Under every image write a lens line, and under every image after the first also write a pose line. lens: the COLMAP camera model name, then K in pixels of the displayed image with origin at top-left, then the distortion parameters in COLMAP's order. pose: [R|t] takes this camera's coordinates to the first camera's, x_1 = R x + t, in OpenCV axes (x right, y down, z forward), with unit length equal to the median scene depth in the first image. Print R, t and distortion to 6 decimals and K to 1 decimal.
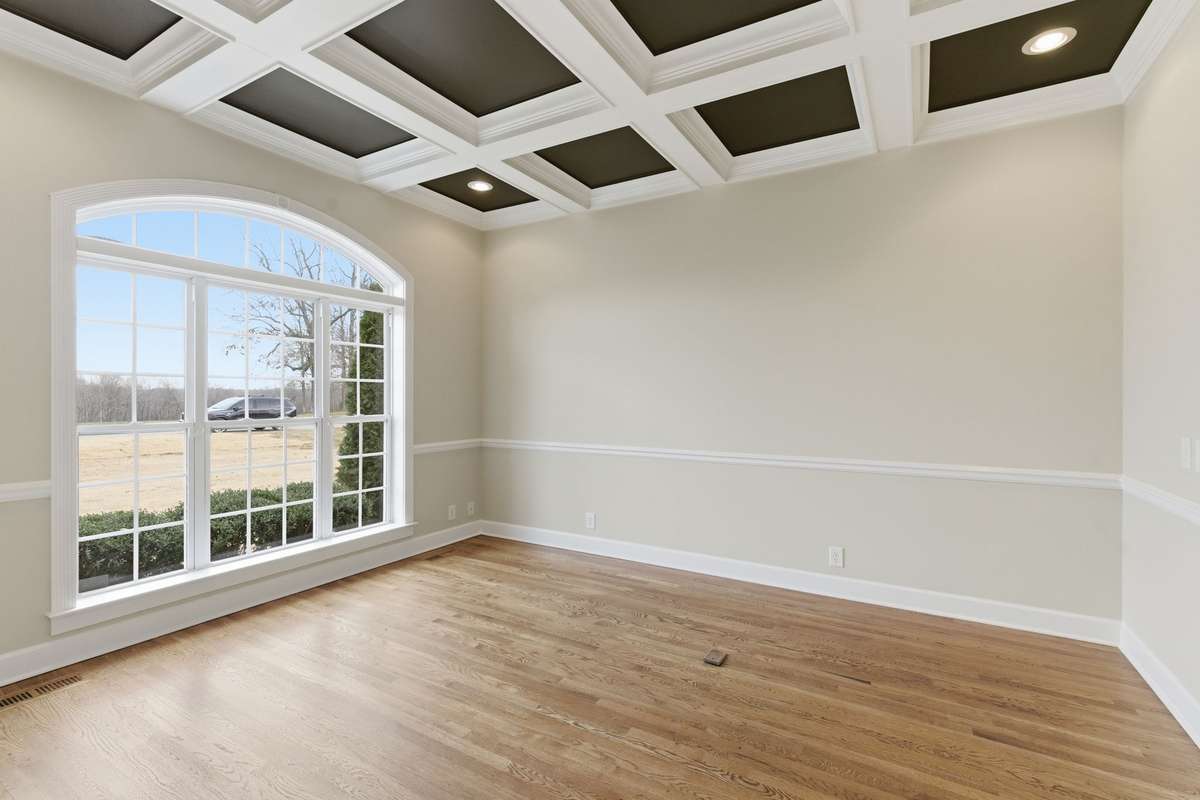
lens RADIAL K [[529.1, 0, 592.4], [0, 529.1, 400.9], [0, 0, 1]] dist [-0.003802, -0.000562]
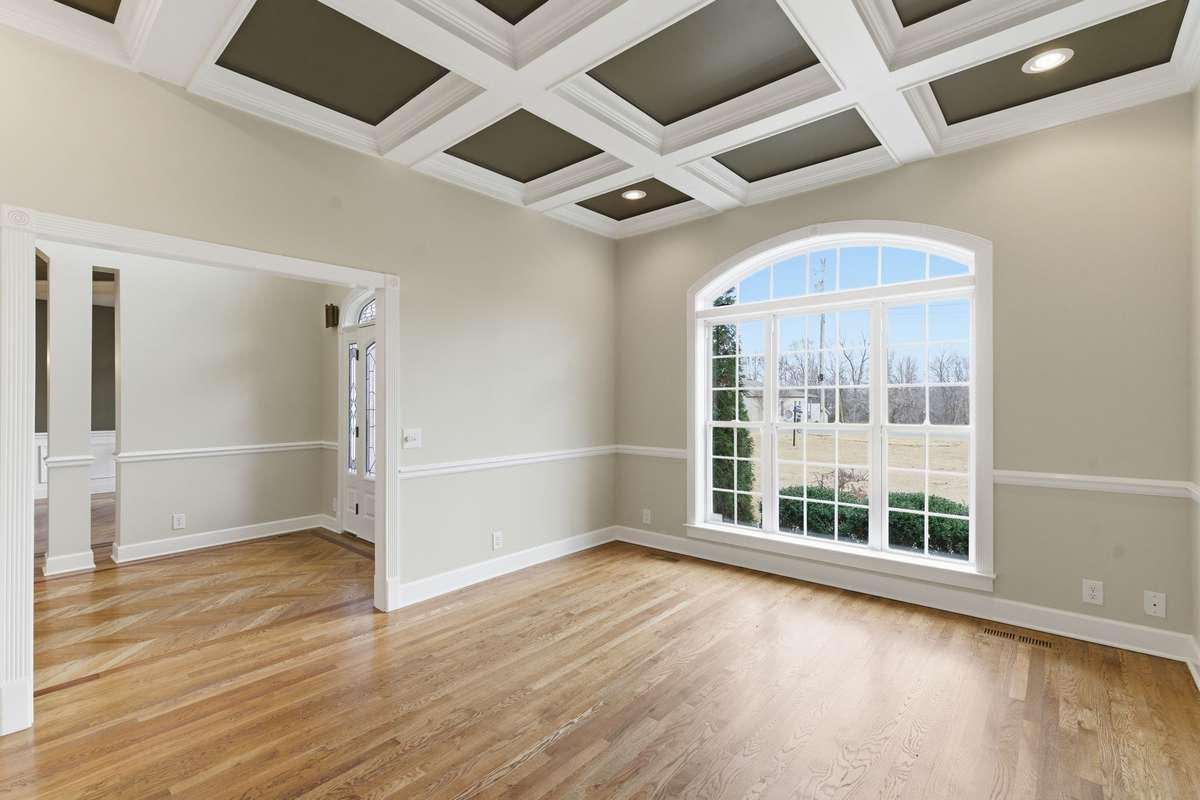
lens RADIAL K [[529.1, 0, 602.7], [0, 529.1, 398.9], [0, 0, 1]] dist [-0.003802, -0.000562]
pose [[-0.165276, 0.002552, -0.986244, 0.555247], [0.001139, 0.999996, 0.002397, -0.019974], [0.986247, -0.000727, -0.165279, 0.692668]]
